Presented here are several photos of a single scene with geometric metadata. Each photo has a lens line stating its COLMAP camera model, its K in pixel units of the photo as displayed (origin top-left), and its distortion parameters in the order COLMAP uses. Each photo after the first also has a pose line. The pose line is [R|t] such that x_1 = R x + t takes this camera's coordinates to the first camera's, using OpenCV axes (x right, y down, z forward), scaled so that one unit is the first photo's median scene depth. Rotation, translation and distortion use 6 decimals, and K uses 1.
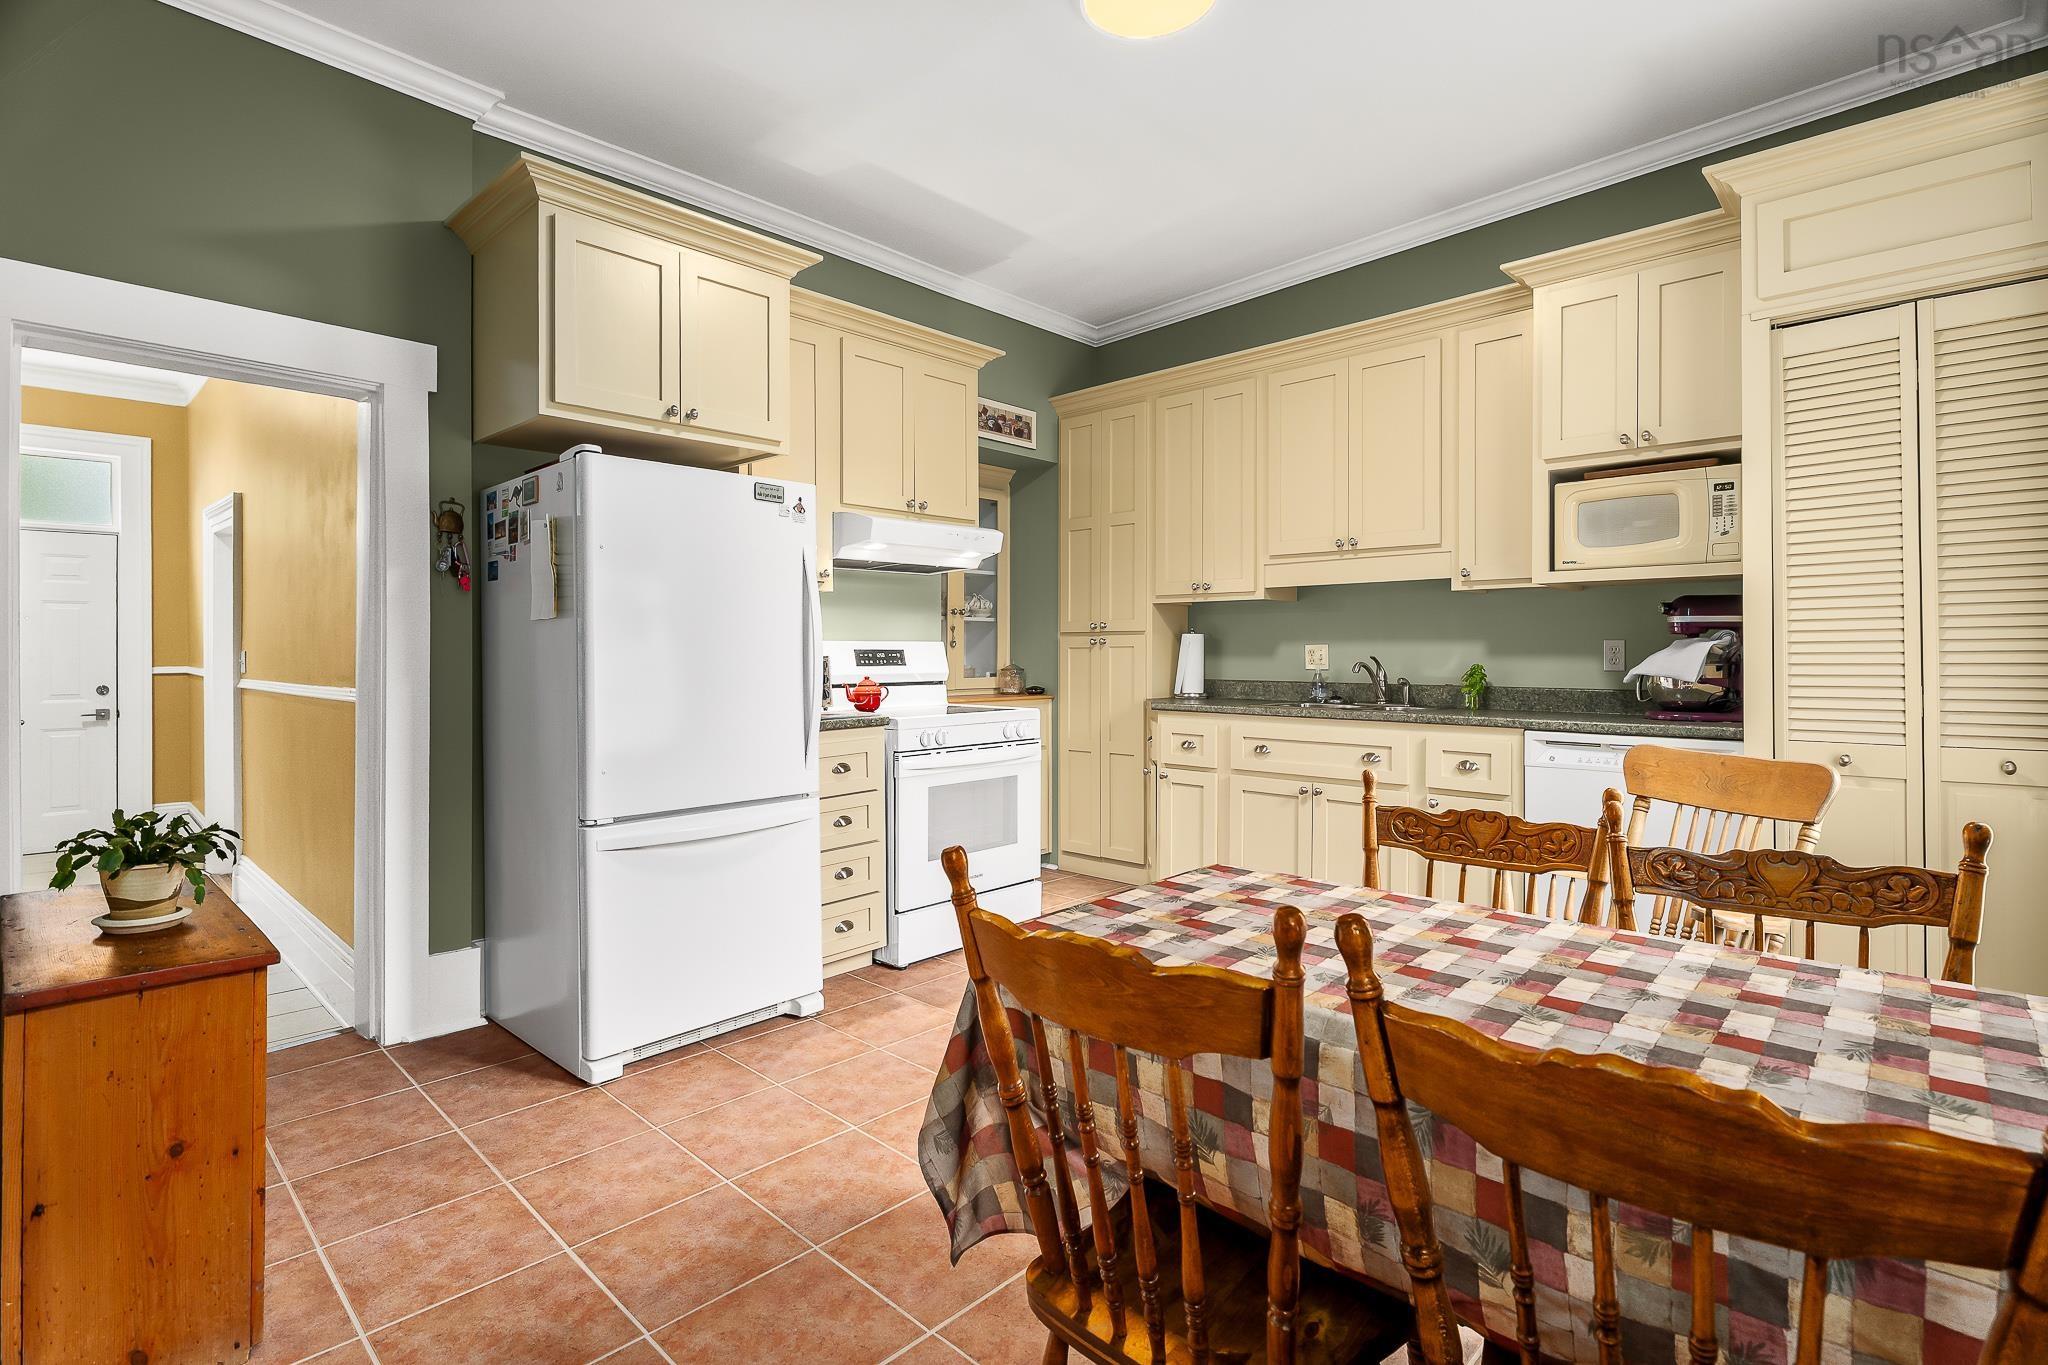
lens RADIAL K [[977.9, 0, 1030.5], [0, 977.9, 654.6], [0, 0, 1]] dist [-0.003849, -0.000269]
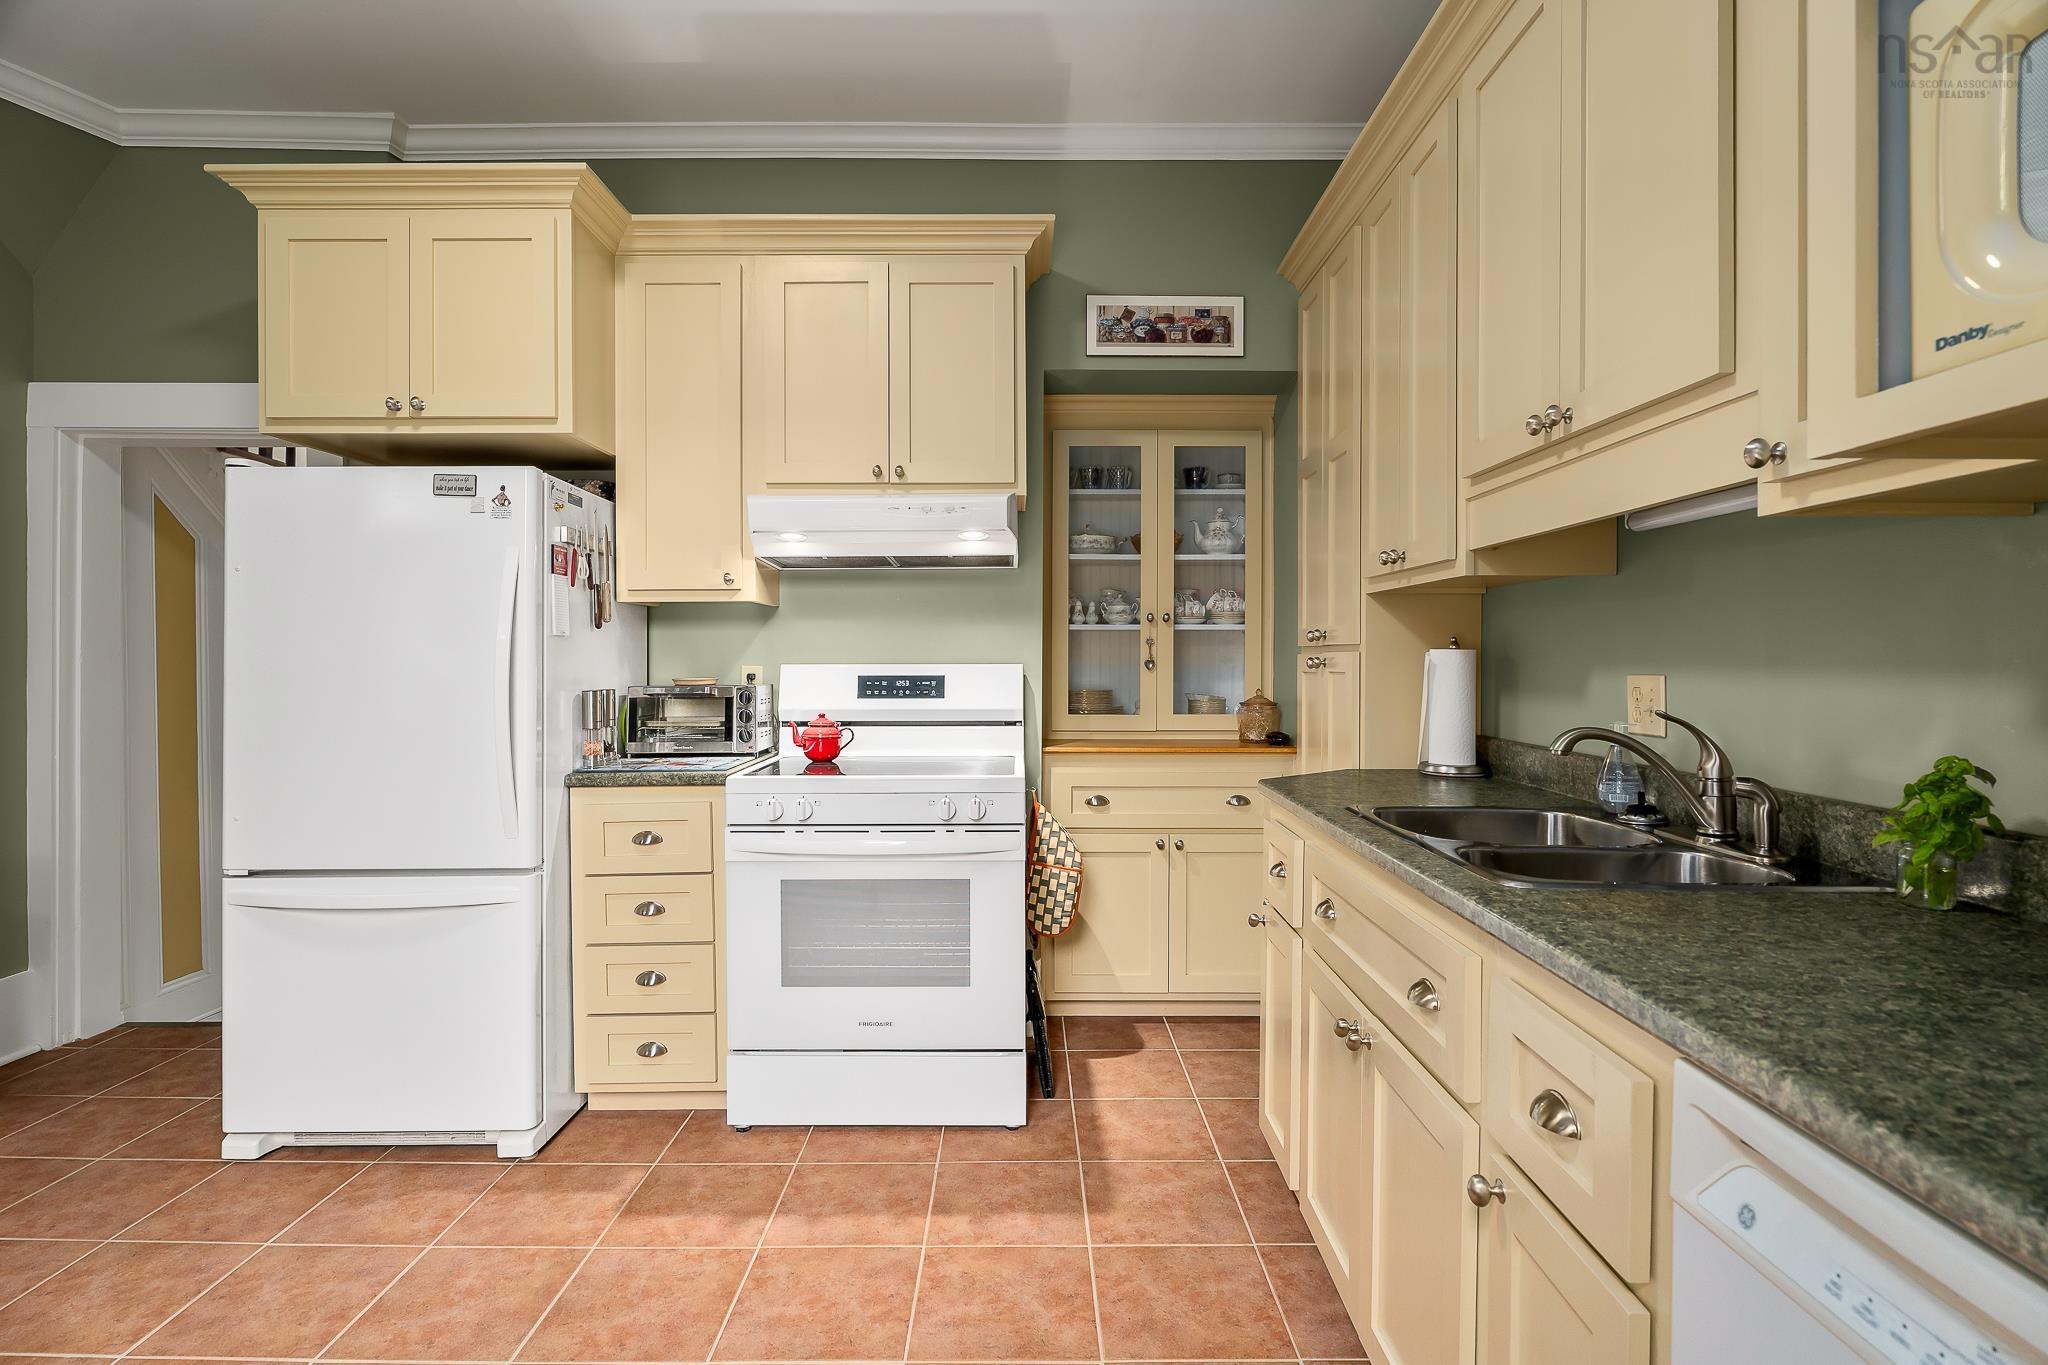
lens RADIAL K [[993.8, 0, 998.1], [0, 993.8, 667.6], [0, 0, 1]] dist [-0.007602, 0.000124]
pose [[0.690412, 0.006491, -0.723387, 0.528444], [-0.002150, 0.999974, 0.006920, -0.020080], [0.723413, -0.003222, 0.690408, 0.653307]]
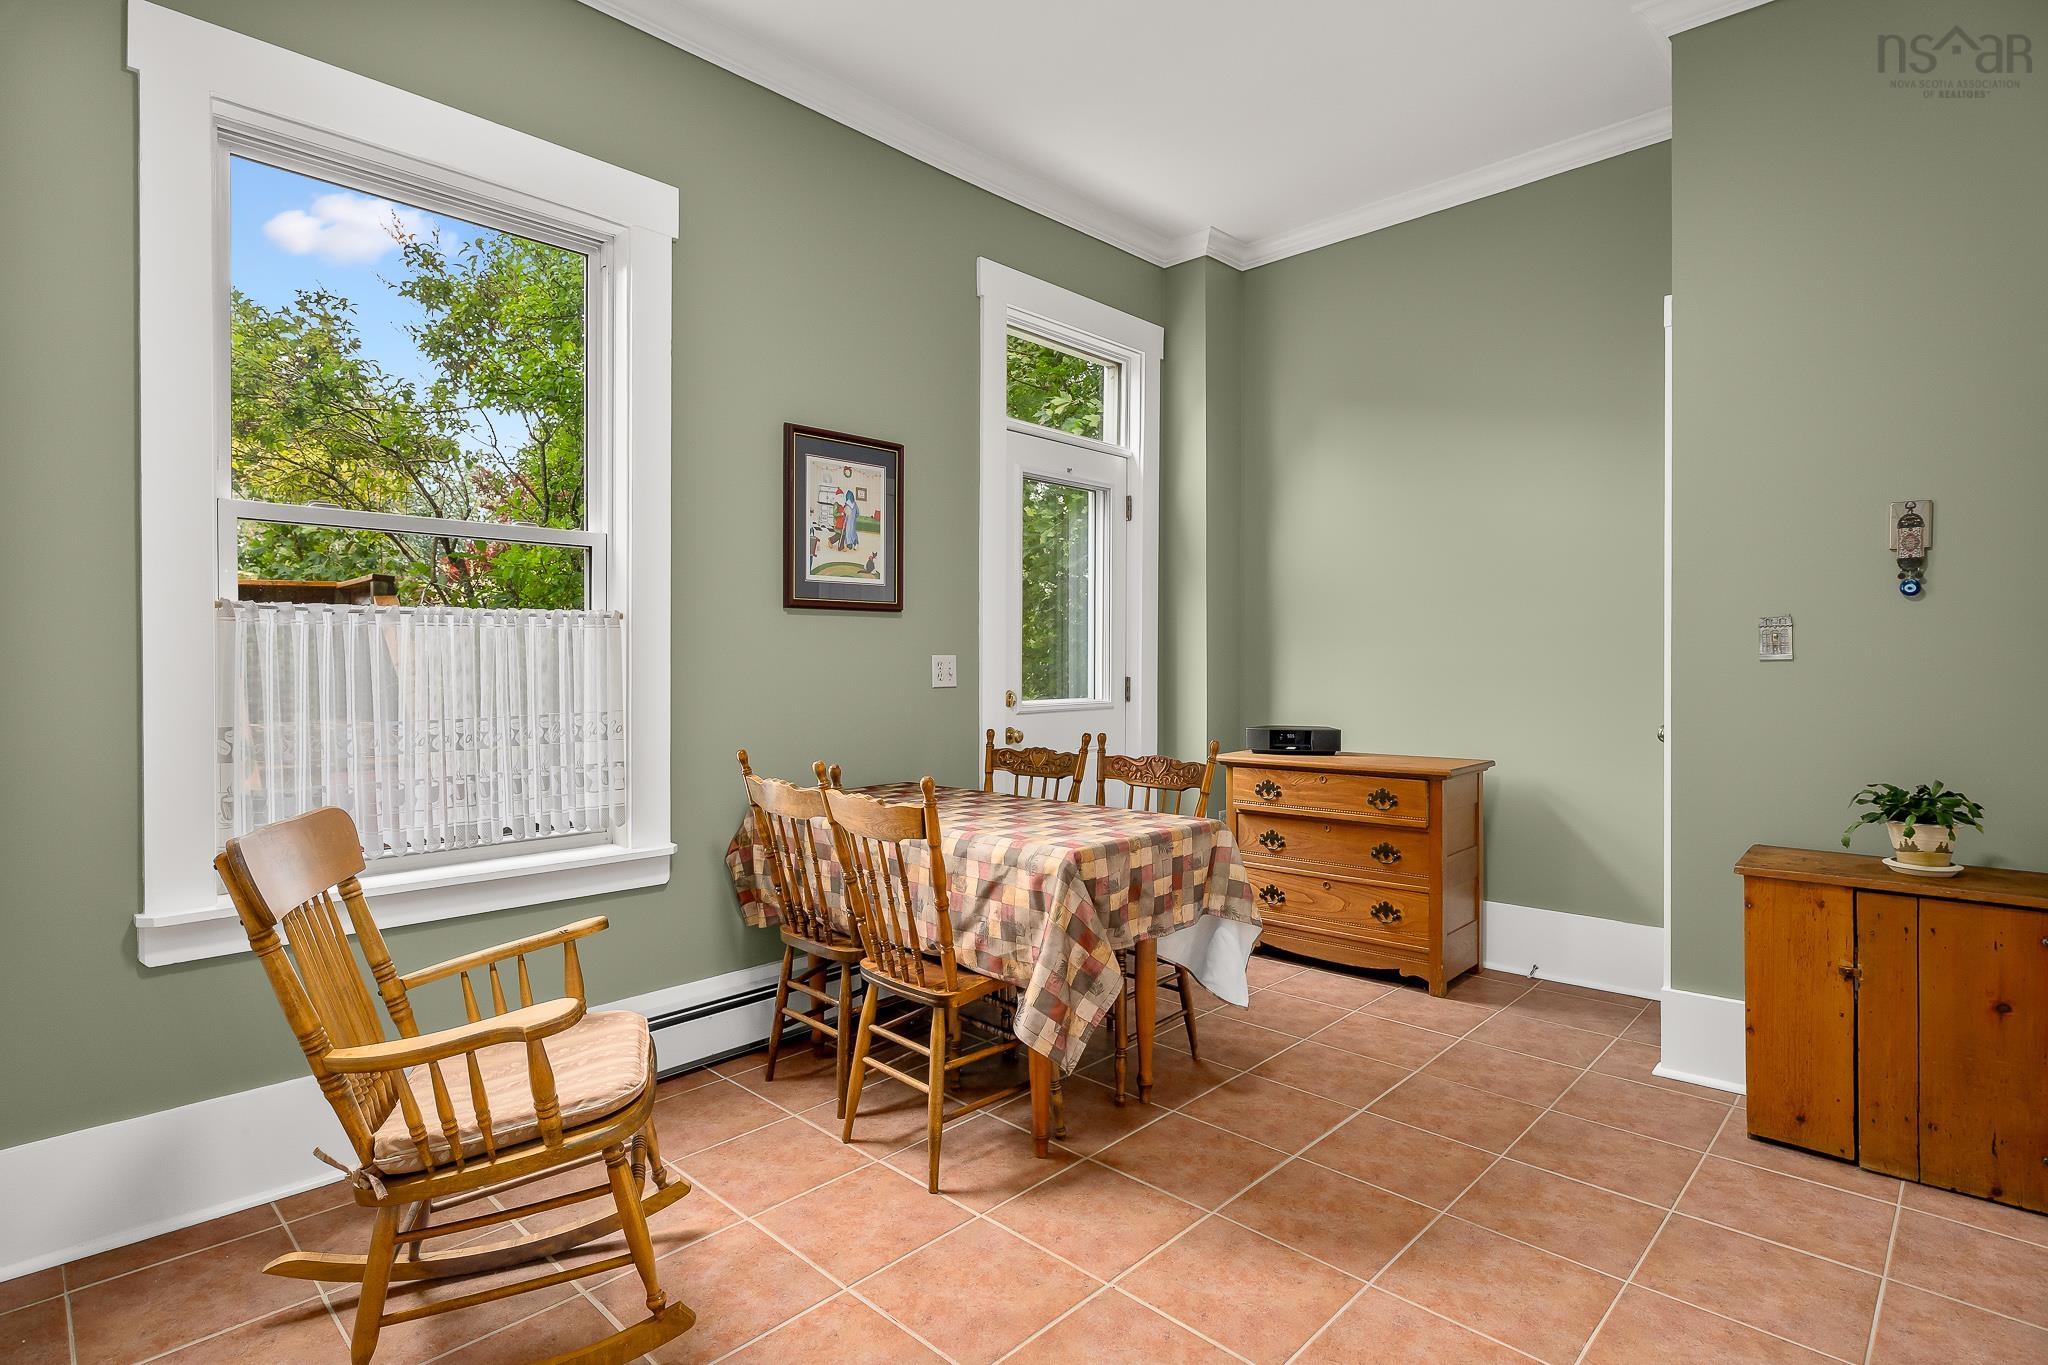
lens RADIAL K [[1026.5, 0, 1024.0], [0, 1026.5, 682.5], [0, 0, 1]] dist [-0.009939, 0.000449]
pose [[-0.999910, 0.010828, 0.007897, 0.122180], [0.010982, 0.999746, 0.019661, -0.003000], [-0.007682, 0.019746, -0.999776, 1.135575]]
